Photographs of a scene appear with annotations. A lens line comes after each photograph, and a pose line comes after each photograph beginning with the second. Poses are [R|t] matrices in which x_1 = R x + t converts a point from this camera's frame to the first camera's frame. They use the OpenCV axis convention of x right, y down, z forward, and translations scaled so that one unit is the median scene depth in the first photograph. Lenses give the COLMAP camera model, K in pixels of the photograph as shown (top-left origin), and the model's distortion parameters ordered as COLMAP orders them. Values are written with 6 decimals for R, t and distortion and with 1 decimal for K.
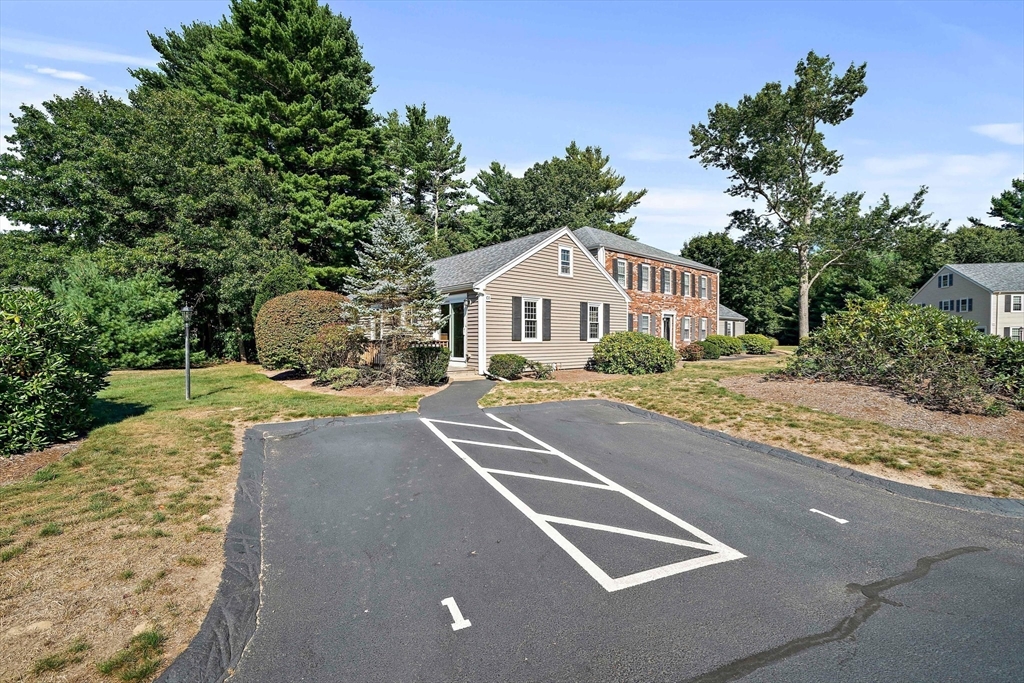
lens RADIAL K [[426.3, 0, 507.9], [0, 426.3, 343.3], [0, 0, 1]] dist [-0.001416, -0.000319]
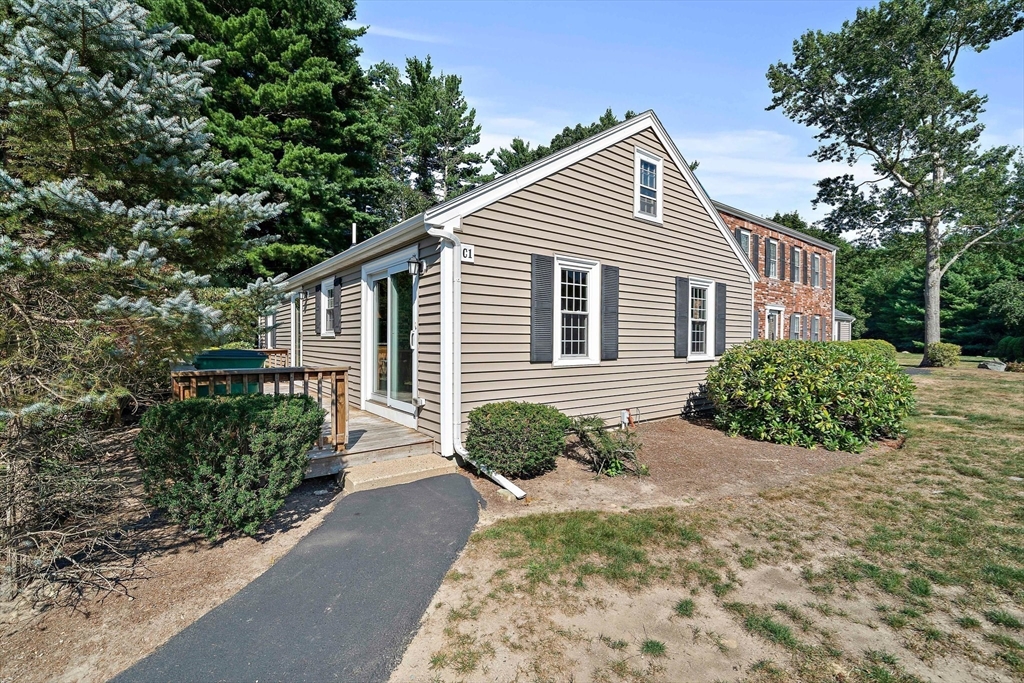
lens RADIAL K [[426.3, 0, 514.7], [0, 426.3, 341.3], [0, 0, 1]] dist [-0.001416, -0.000319]
pose [[0.999166, 0.002990, -0.040718, 0.005840], [-0.003303, 0.999966, -0.007617, -0.012218], [0.040694, 0.007745, 0.999142, 0.302960]]
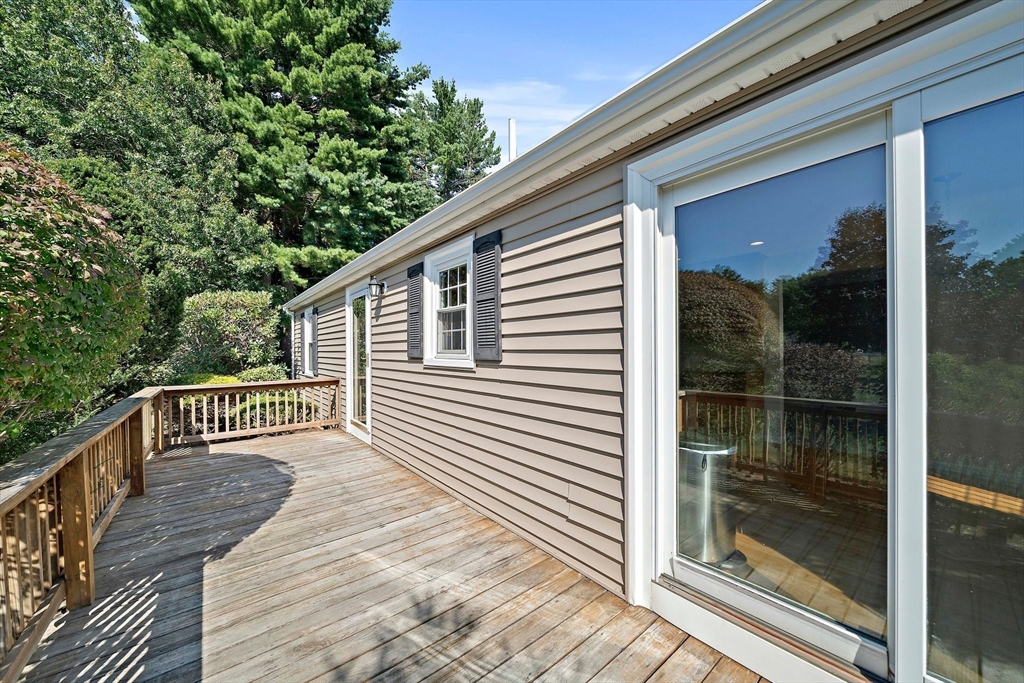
lens RADIAL K [[356.7, 0, 506.6], [0, 356.7, 346.7], [0, 0, 1]] dist [-0.008642, -0.000172]
pose [[0.999562, -0.007648, -0.028593, -0.121725], [0.007112, 0.999798, -0.018799, -0.022337], [0.028731, 0.018587, 0.999414, 0.489169]]
